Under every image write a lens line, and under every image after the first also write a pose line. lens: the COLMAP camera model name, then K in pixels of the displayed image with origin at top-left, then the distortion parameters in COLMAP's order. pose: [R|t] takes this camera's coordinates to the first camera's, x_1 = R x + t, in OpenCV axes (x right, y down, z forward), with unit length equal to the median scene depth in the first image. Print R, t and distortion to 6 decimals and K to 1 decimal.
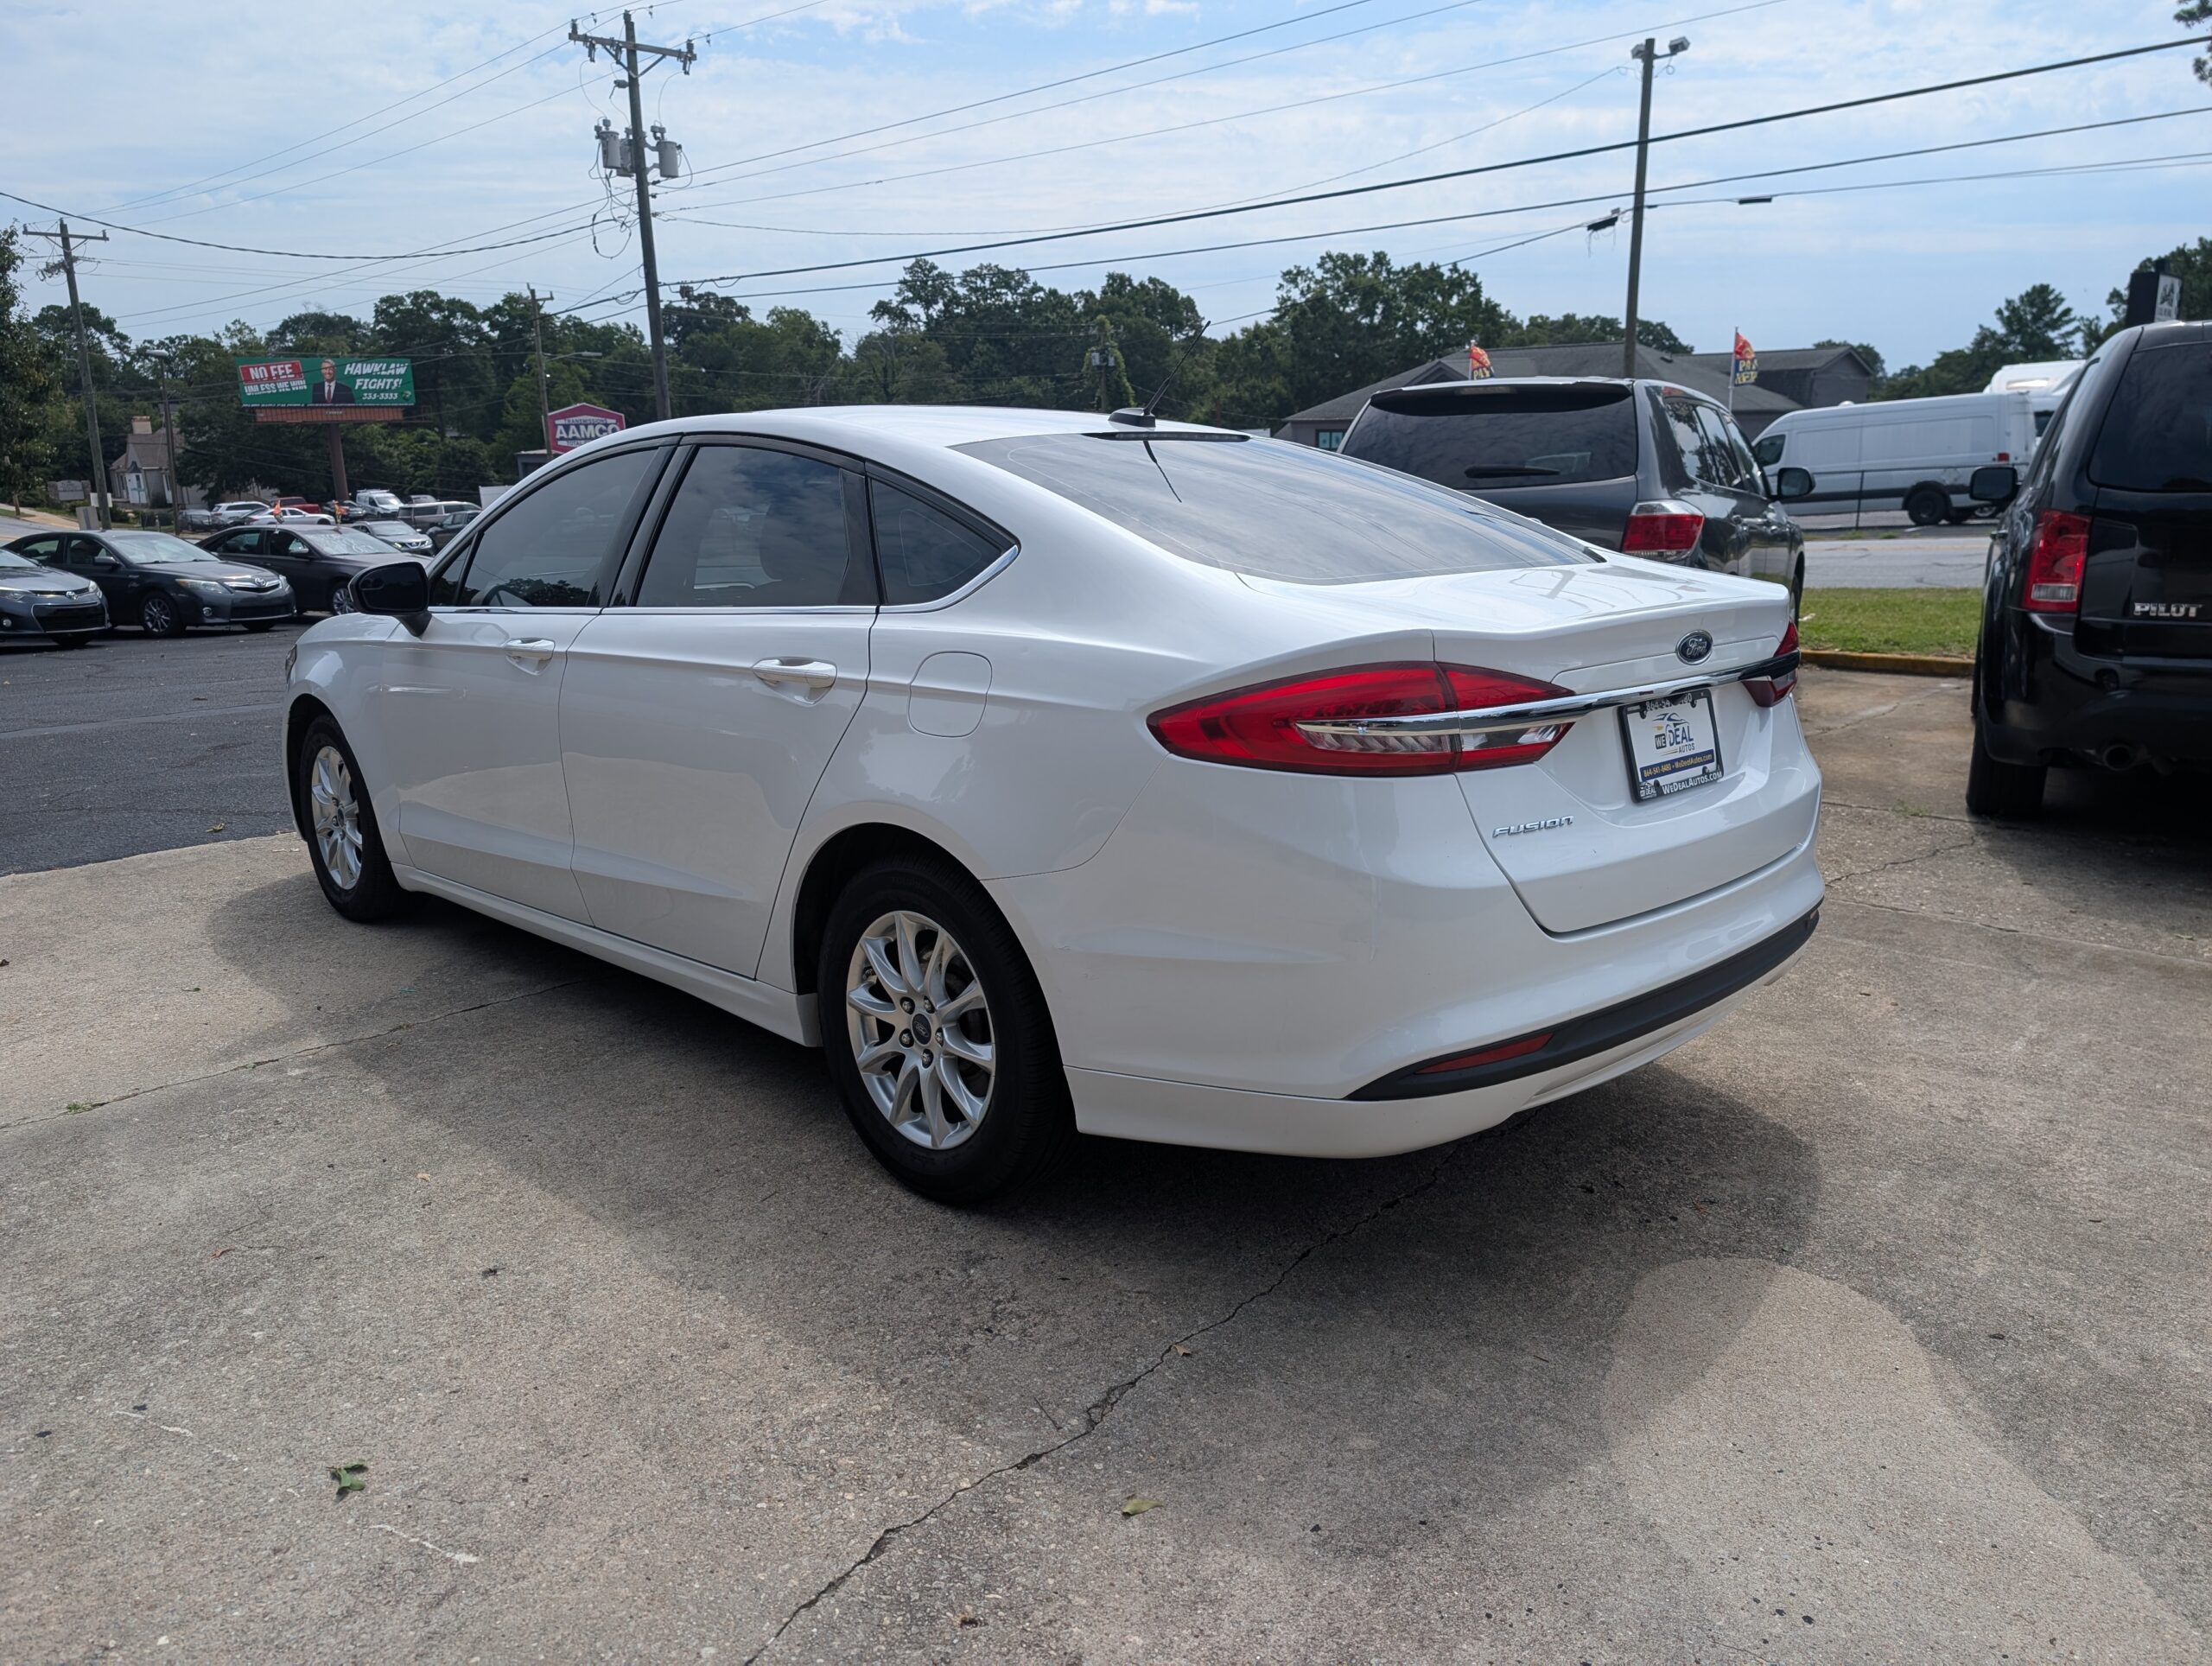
lens RADIAL K [[1580.3, 0, 1116.8], [0, 1580.3, 830.7], [0, 0, 1]] dist [0.010920, -0.006648]
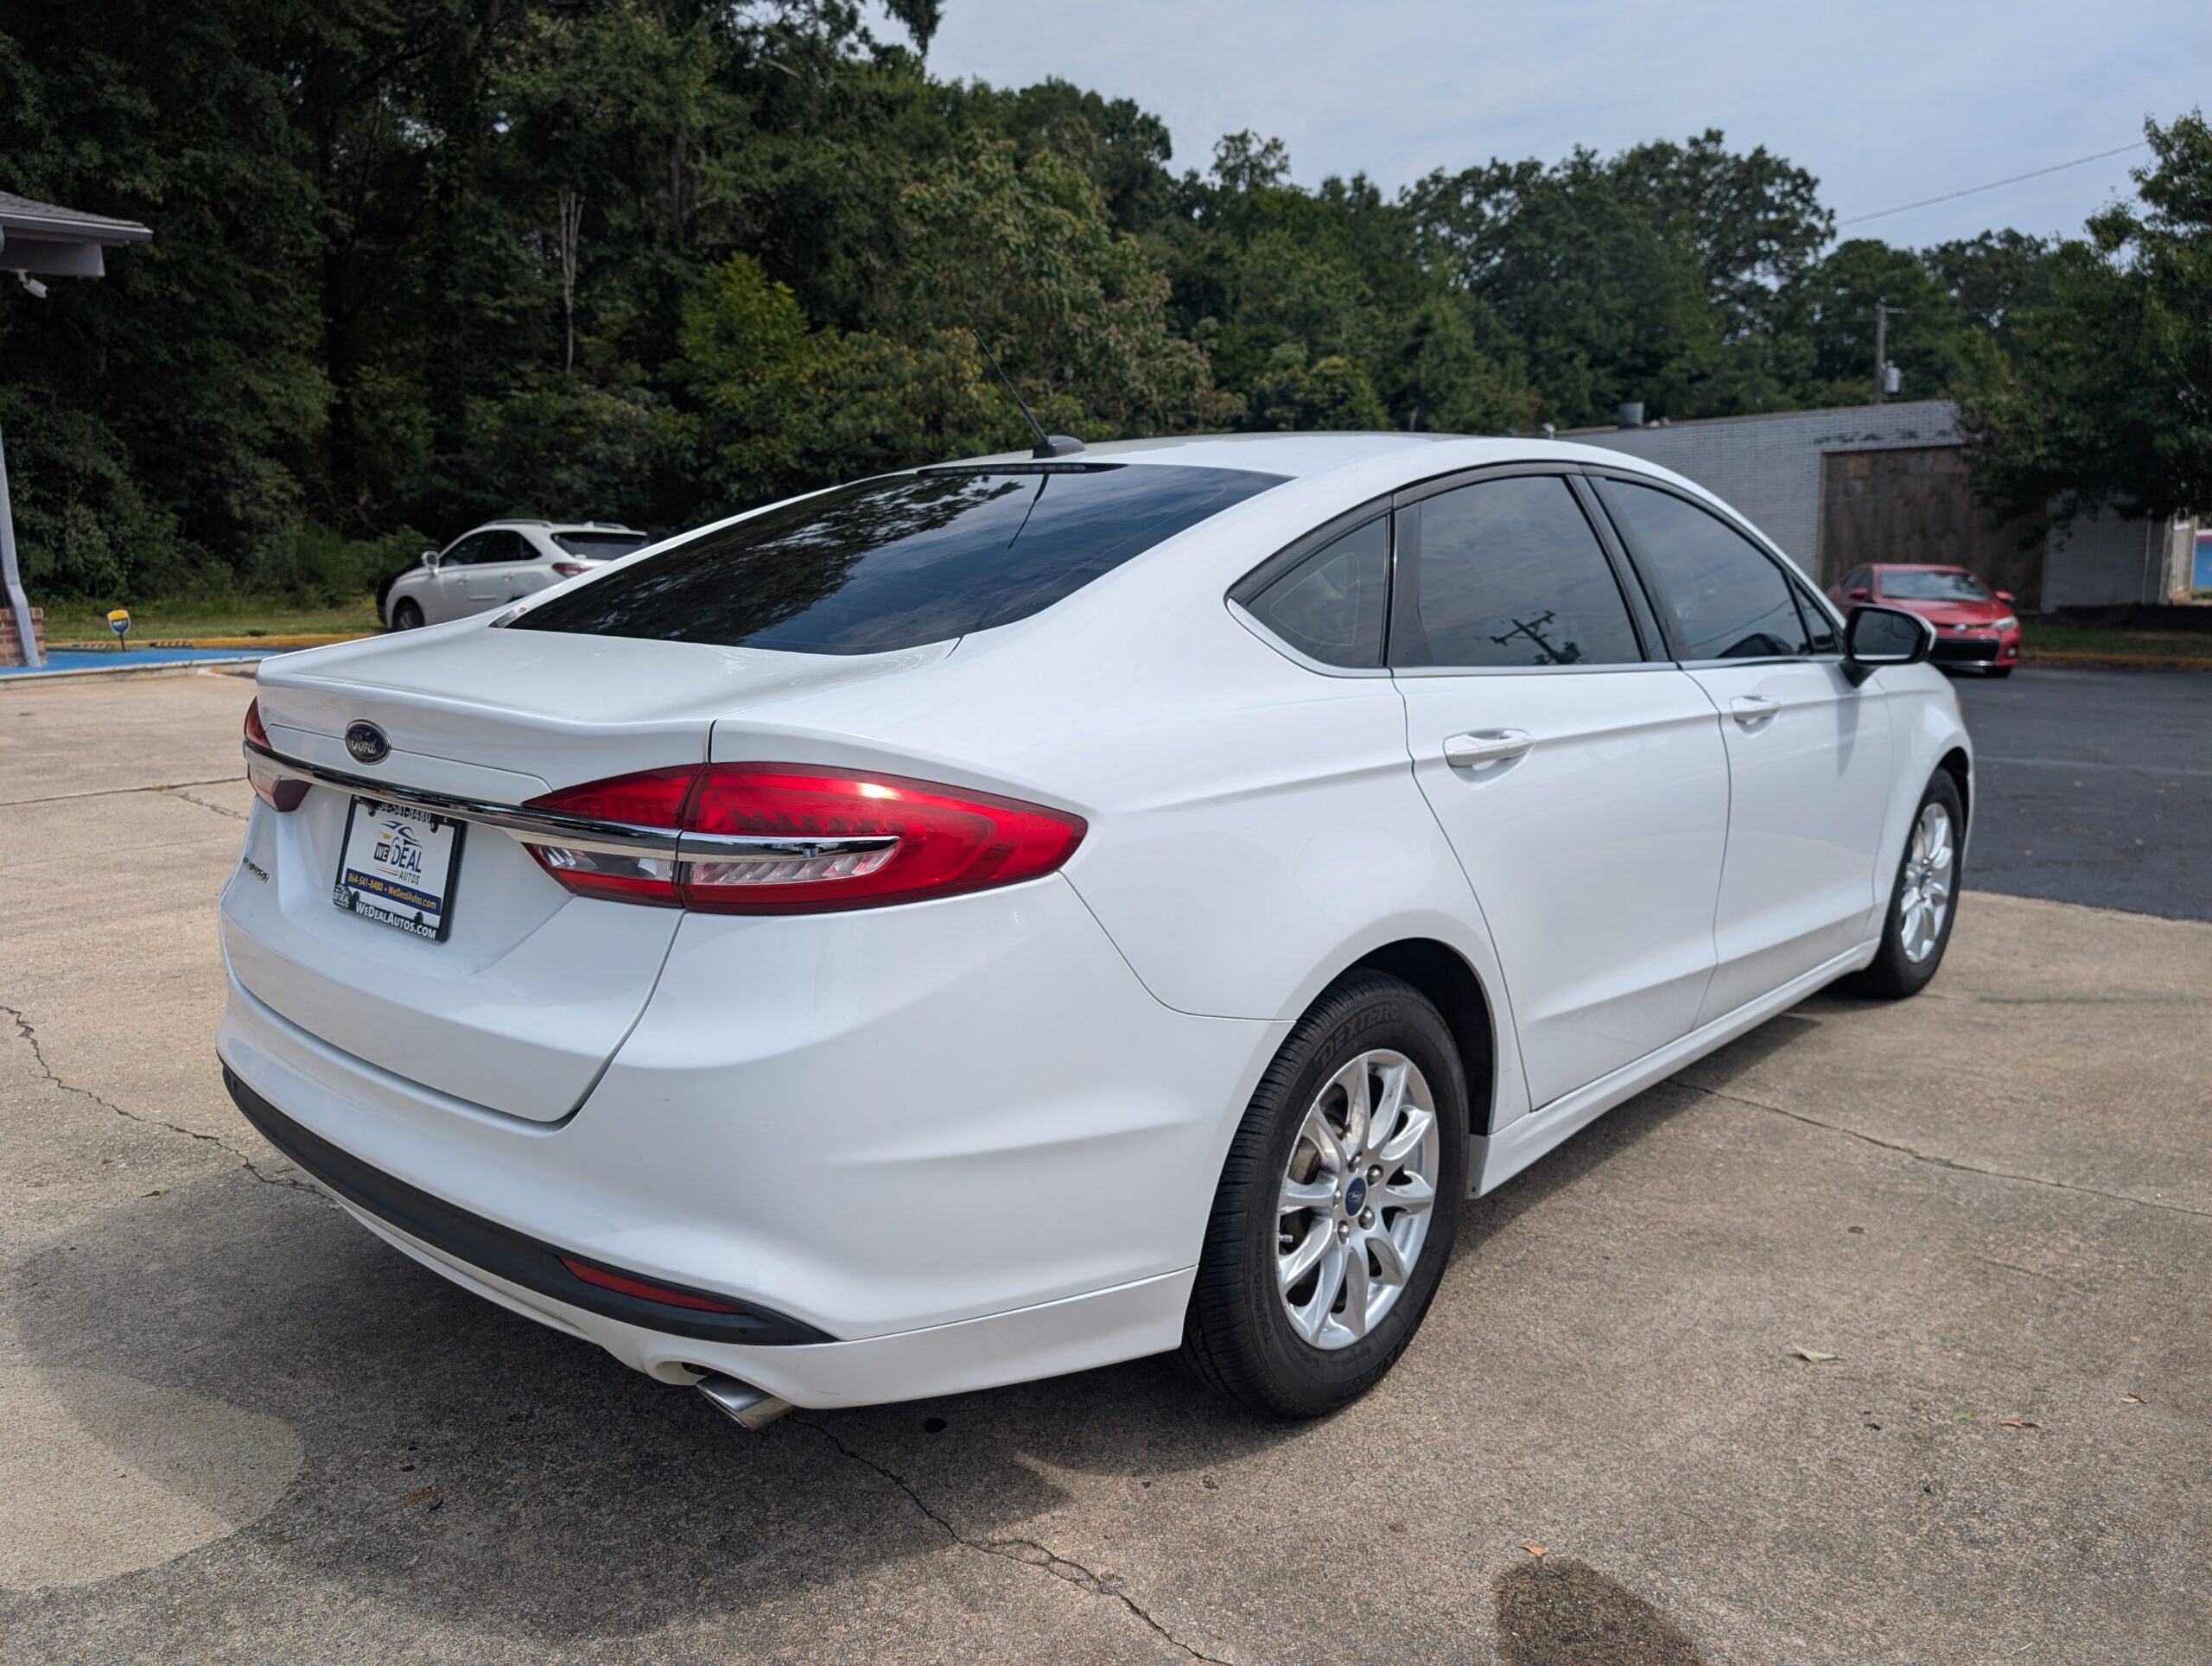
lens RADIAL K [[1593.6, 0, 1095.3], [0, 1593.6, 850.7], [0, 0, 1]] dist [0.011371, -0.011584]
pose [[0.060505, 0.205206, -0.976847, 0.102581], [-0.211806, 0.958993, 0.188336, -0.025363], [0.975437, 0.195506, 0.101487, 0.113326]]
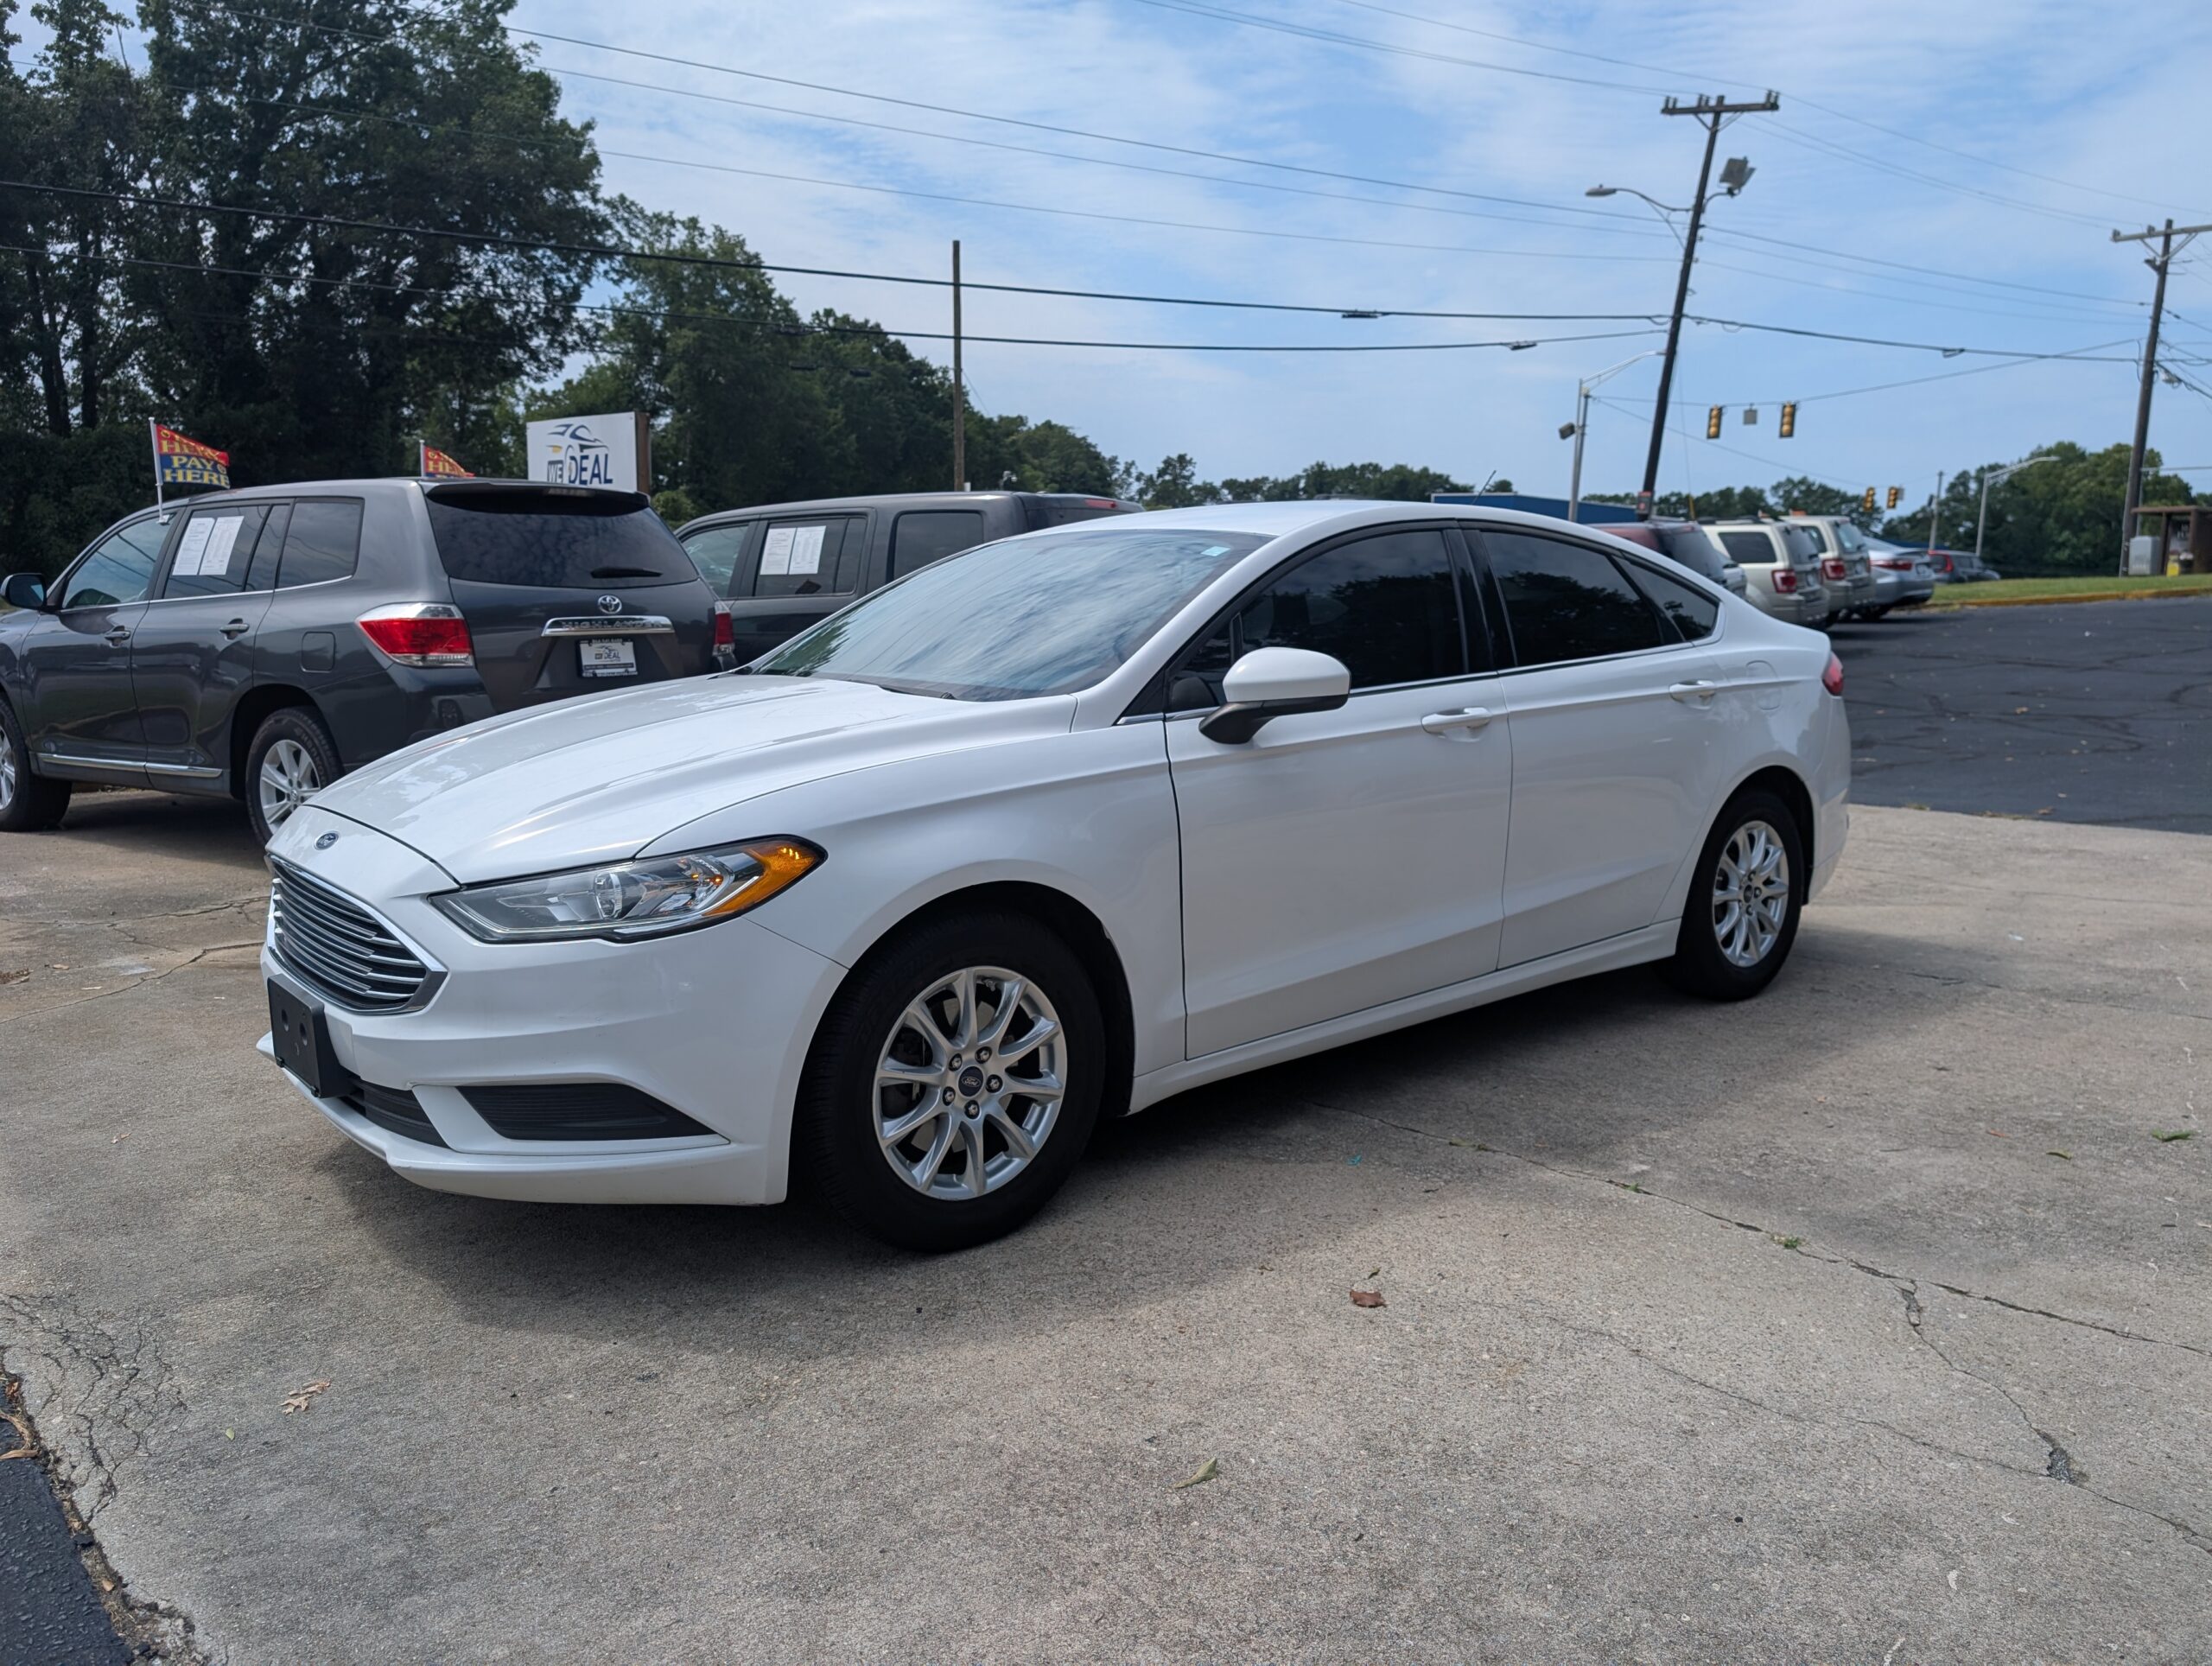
lens RADIAL K [[1606.4, 0, 1069.4], [0, 1606.4, 805.2], [0, 0, 1]] dist [0.014022, -0.008115]
pose [[0.099780, -0.120080, 0.987737, -0.178151], [0.215774, 0.971680, 0.096330, -0.026877], [-0.971332, 0.203516, 0.122864, 0.141442]]
